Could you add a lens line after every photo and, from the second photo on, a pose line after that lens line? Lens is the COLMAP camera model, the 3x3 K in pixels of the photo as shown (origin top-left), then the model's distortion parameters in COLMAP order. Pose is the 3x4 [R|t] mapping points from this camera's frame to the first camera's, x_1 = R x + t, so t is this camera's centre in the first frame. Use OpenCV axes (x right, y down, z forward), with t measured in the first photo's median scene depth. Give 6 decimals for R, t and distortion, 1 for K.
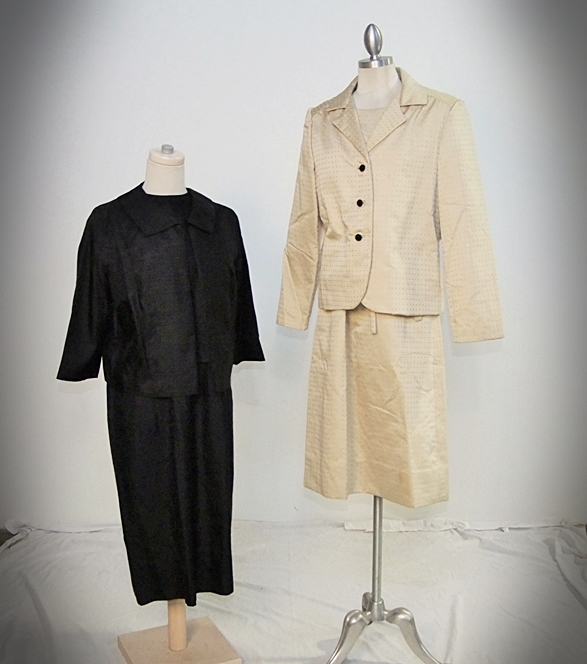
lens RADIAL K [[862.9, 0, 386.2], [0, 862.9, 454.9], [0, 0, 1]] dist [0.006744, -0.271607]
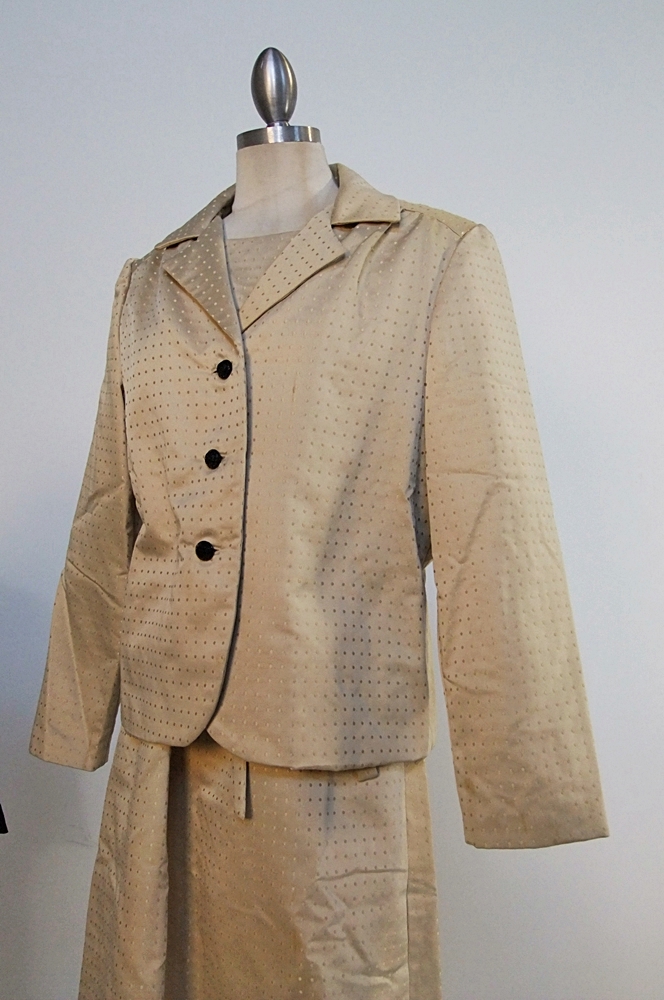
lens RADIAL K [[910.9, 0, 352.1], [0, 910.9, 463.7], [0, 0, 1]] dist [0.058670, -0.094404]
pose [[0.999537, 0.029679, -0.006744, 0.029944], [-0.030181, 0.937906, -0.345575, -0.151233], [-0.003932, 0.345618, 0.938367, 0.608781]]
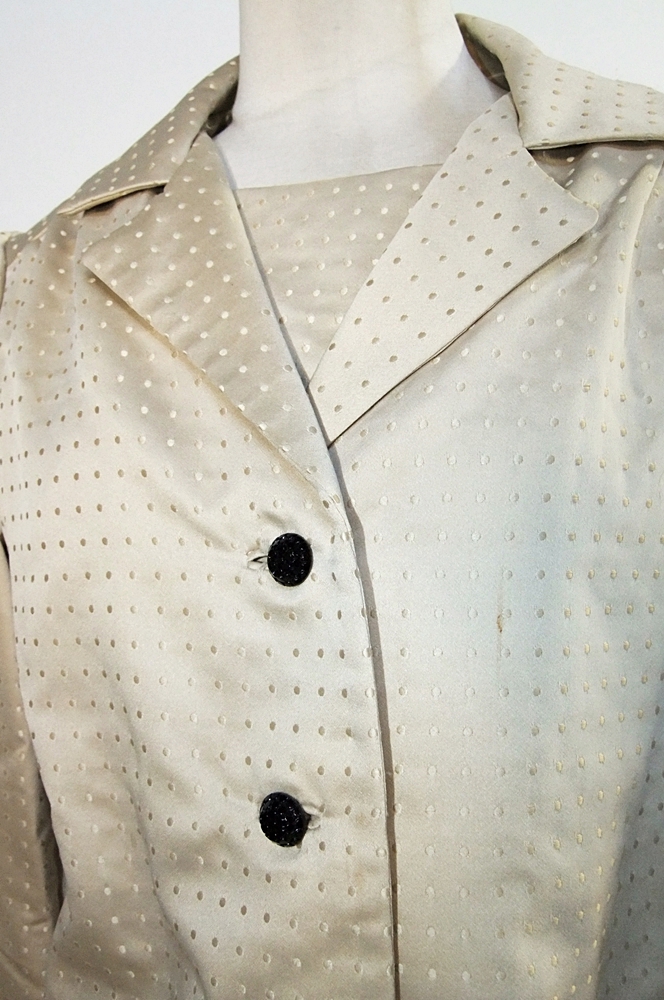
lens RADIAL K [[852.7, 0, 373.5], [0, 852.7, 502.9], [0, 0, 1]] dist [-0.005753, 0.000430]
pose [[0.991156, -0.025119, 0.130305, -0.030052], [0.055473, 0.970441, -0.234878, -0.293589], [-0.120553, 0.240029, 0.963251, 0.822175]]
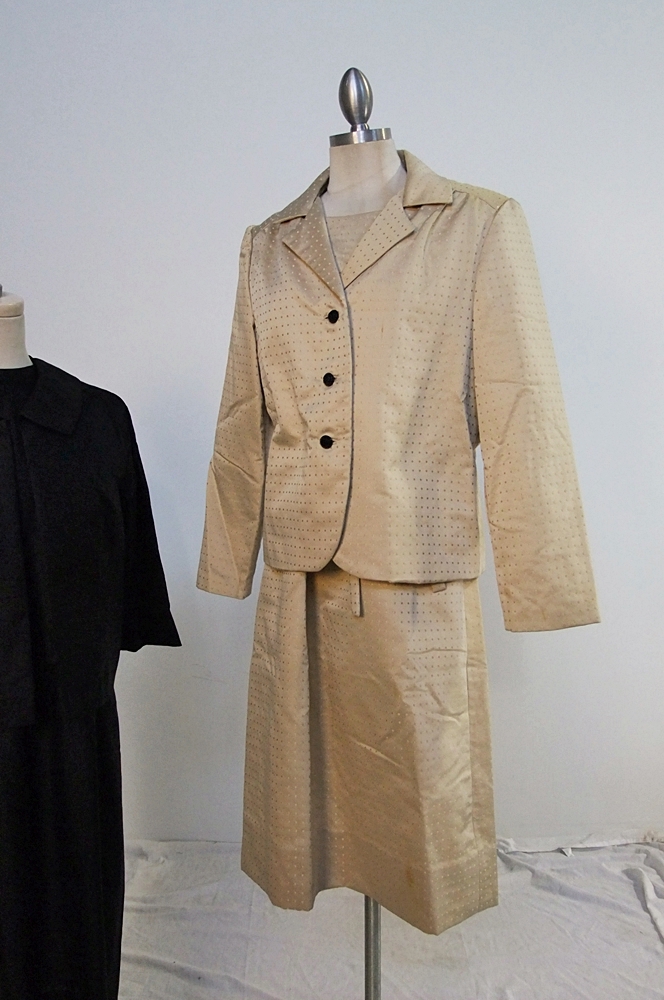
lens RADIAL K [[915.6, 0, 379.6], [0, 915.6, 499.5], [0, 0, 1]] dist [-0.016540, -0.002864]
pose [[0.999554, -0.001064, -0.029830, 0.017328], [-0.004585, 0.982030, -0.188669, -0.106248], [0.029494, 0.188722, 0.981588, 0.434519]]
